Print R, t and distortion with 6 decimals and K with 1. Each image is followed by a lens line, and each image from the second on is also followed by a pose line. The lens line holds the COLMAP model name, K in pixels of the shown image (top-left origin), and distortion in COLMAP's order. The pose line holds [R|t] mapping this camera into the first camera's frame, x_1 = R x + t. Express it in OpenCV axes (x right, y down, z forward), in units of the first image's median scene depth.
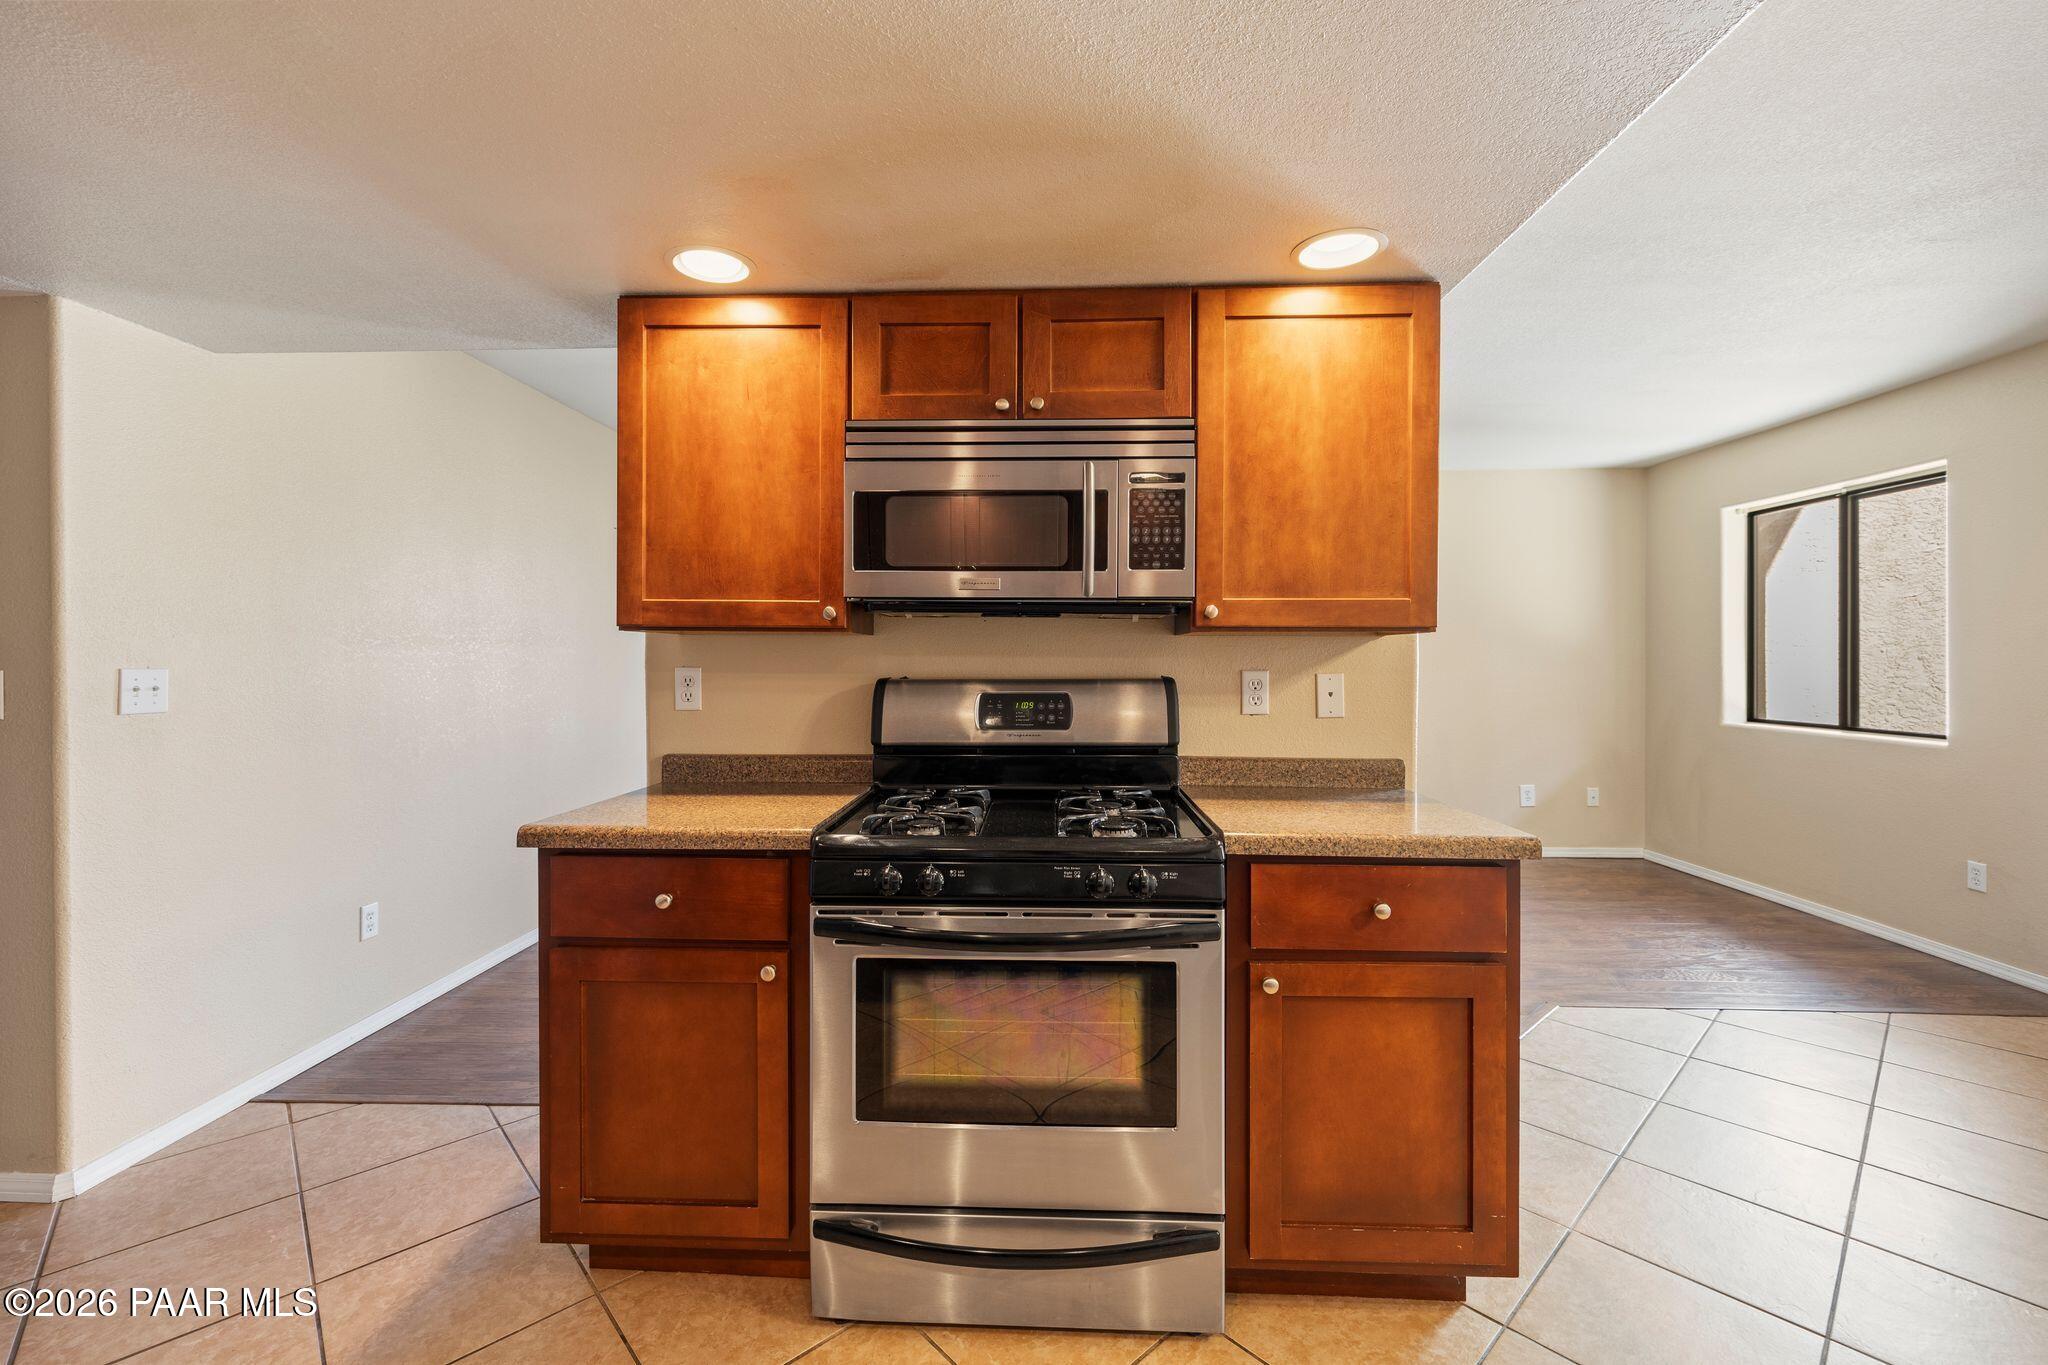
lens RADIAL K [[862.8, 0, 1013.3], [0, 862.8, 666.8], [0, 0, 1]] dist [-0.000915, 0.000561]
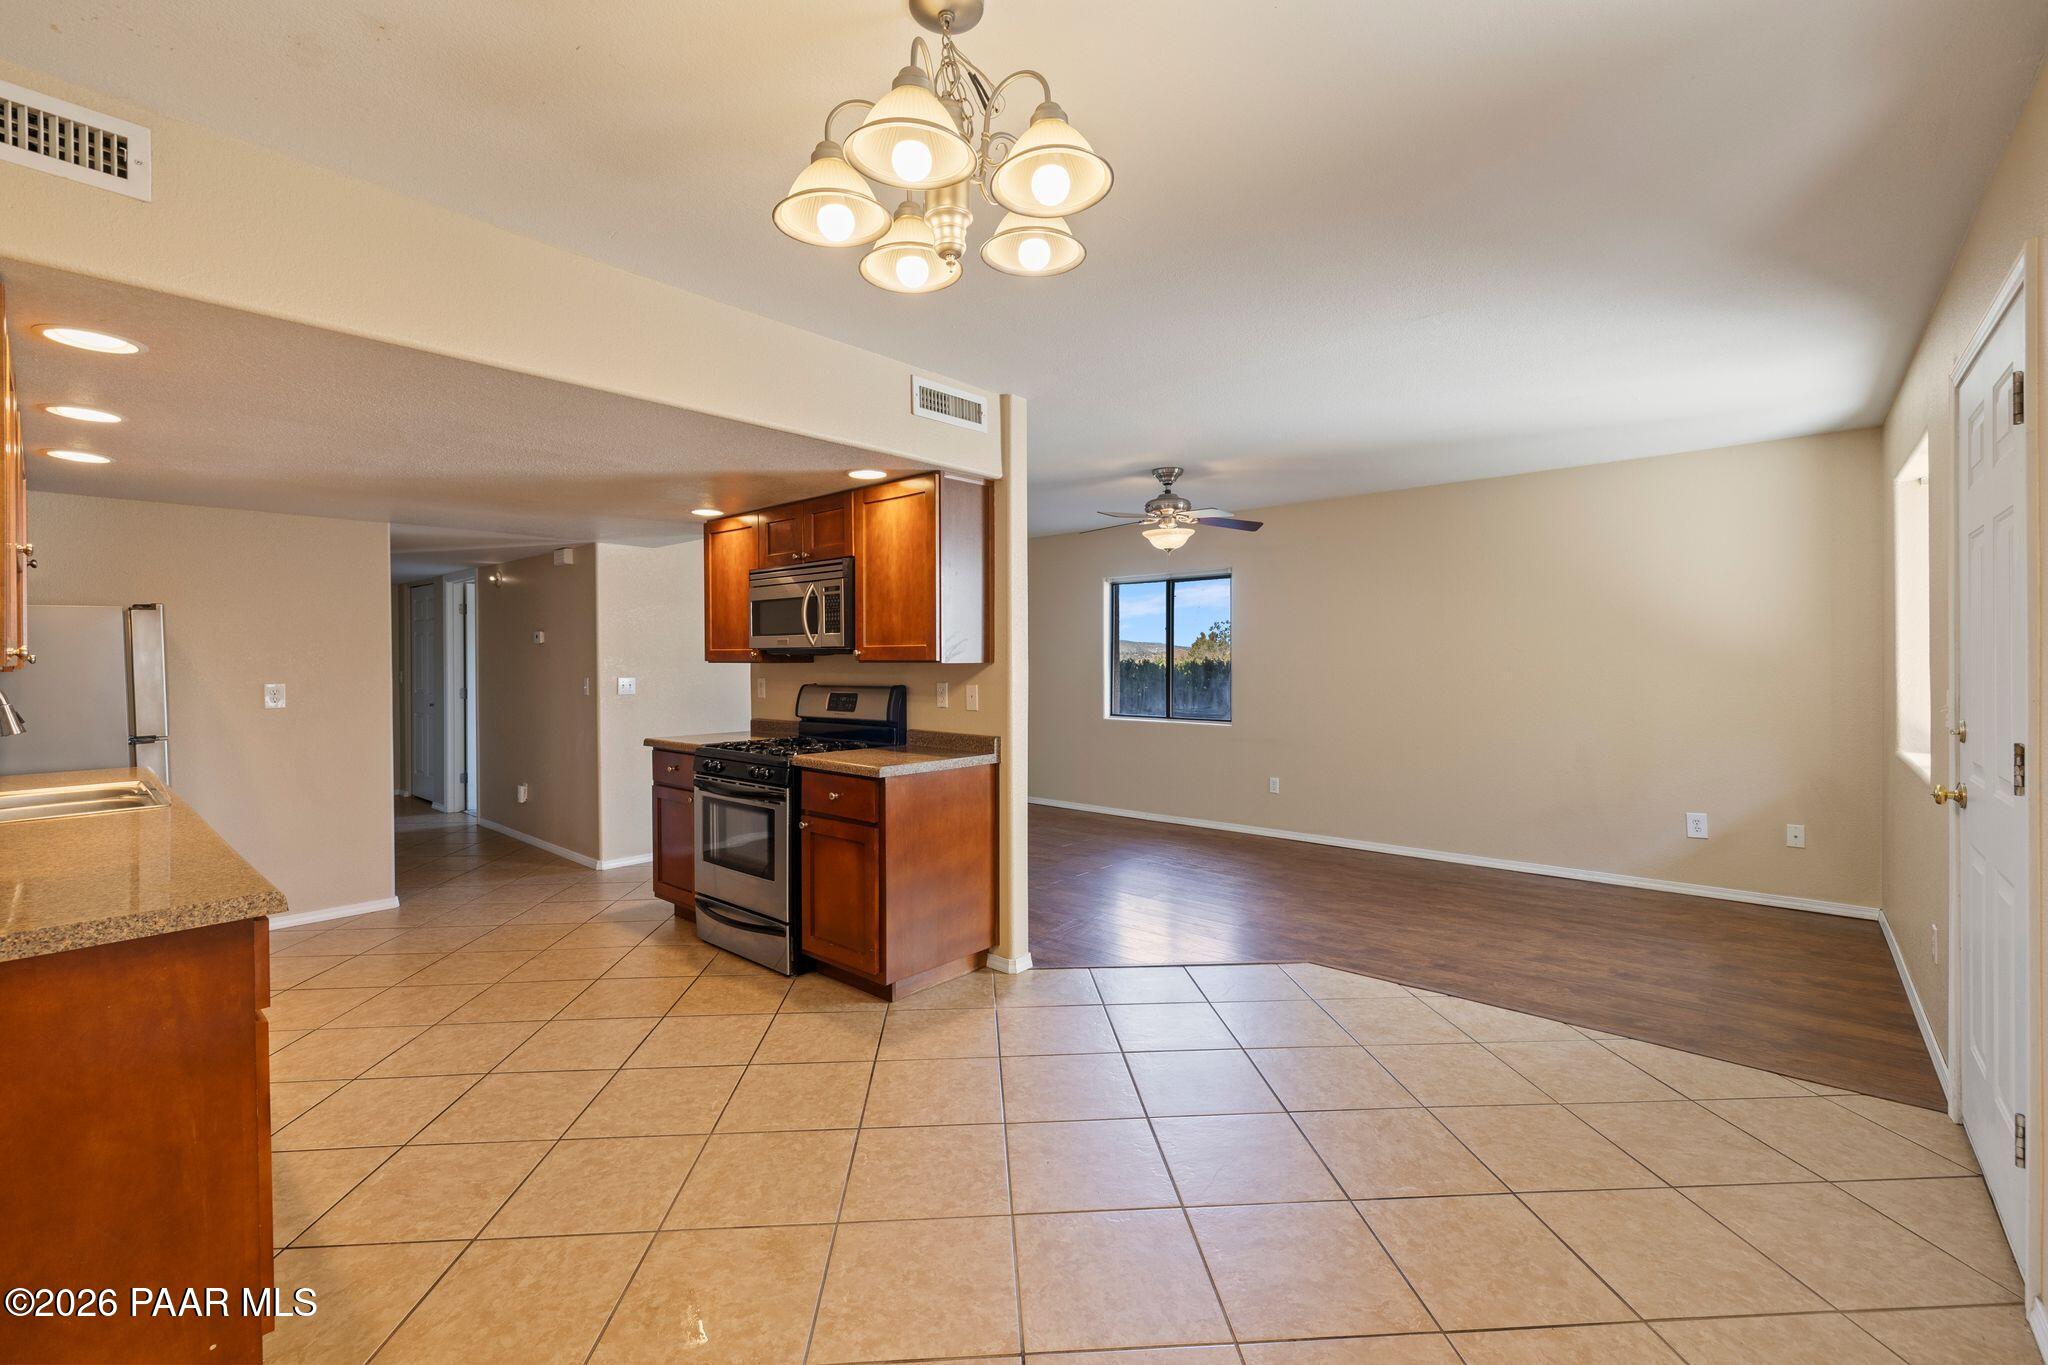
lens RADIAL K [[857.6, 0, 1010.8], [0, 857.6, 672.5], [0, 0, 1]] dist [-0.001592, 0.000073]
pose [[0.776334, 0.003848, -0.630310, 1.748842], [-0.000490, 0.999985, 0.005502, -0.030234], [0.630322, -0.003962, 0.776324, -0.312594]]
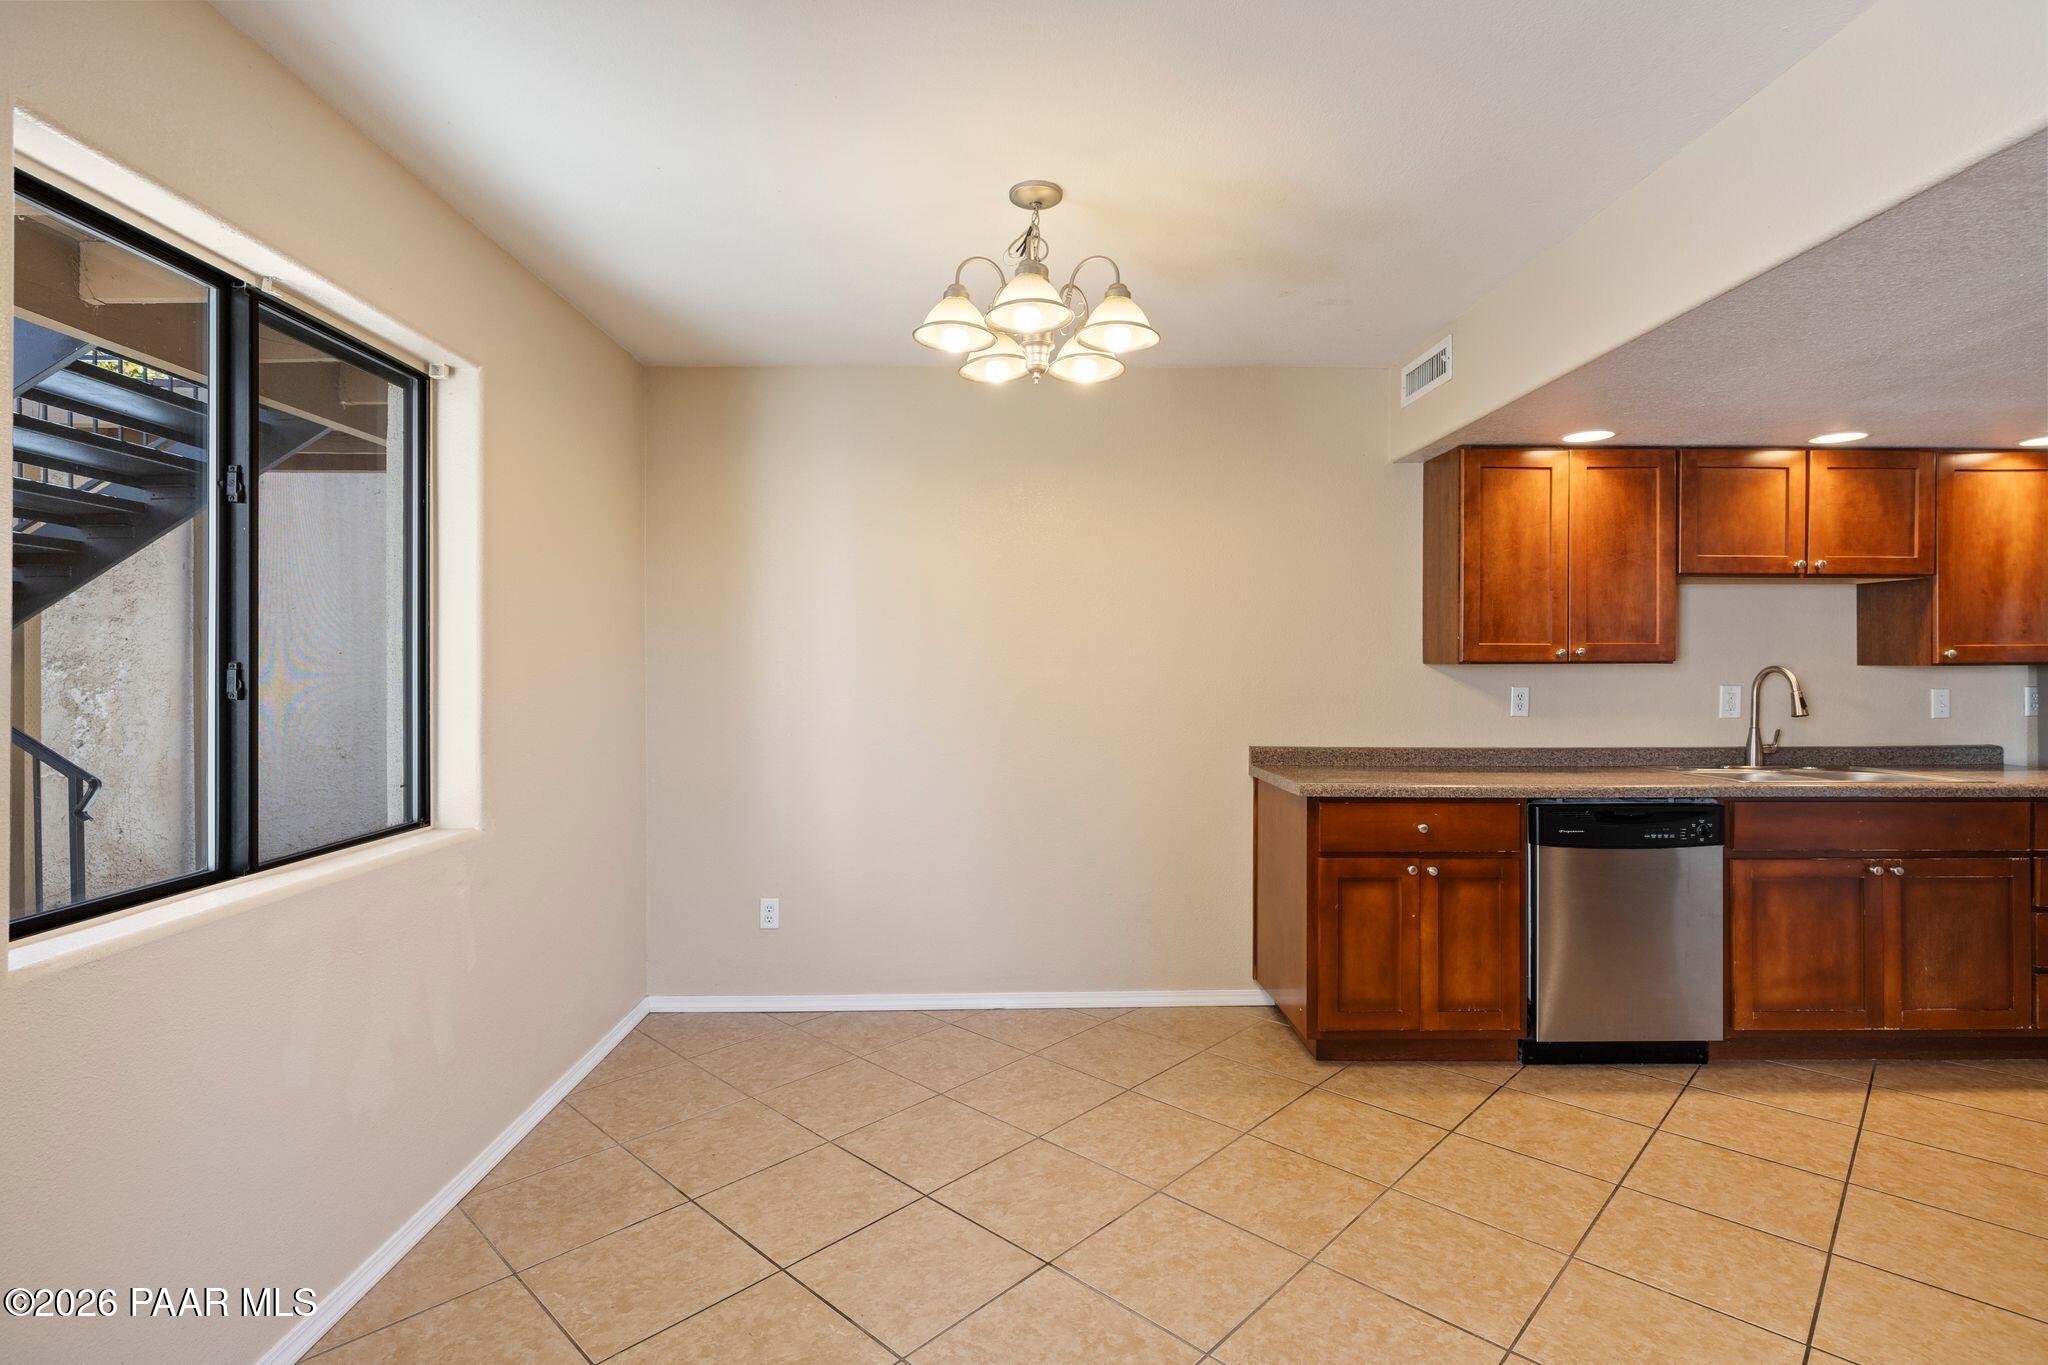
lens RADIAL K [[986.8, 0, 1026.0], [0, 986.8, 660.4], [0, 0, 1]] dist [0.000377, 0.000836]
pose [[-0.997140, 0.001981, -0.075545, 1.334130], [0.001439, 0.999973, 0.007230, -0.046602], [0.075557, 0.007101, -0.997116, 1.469519]]
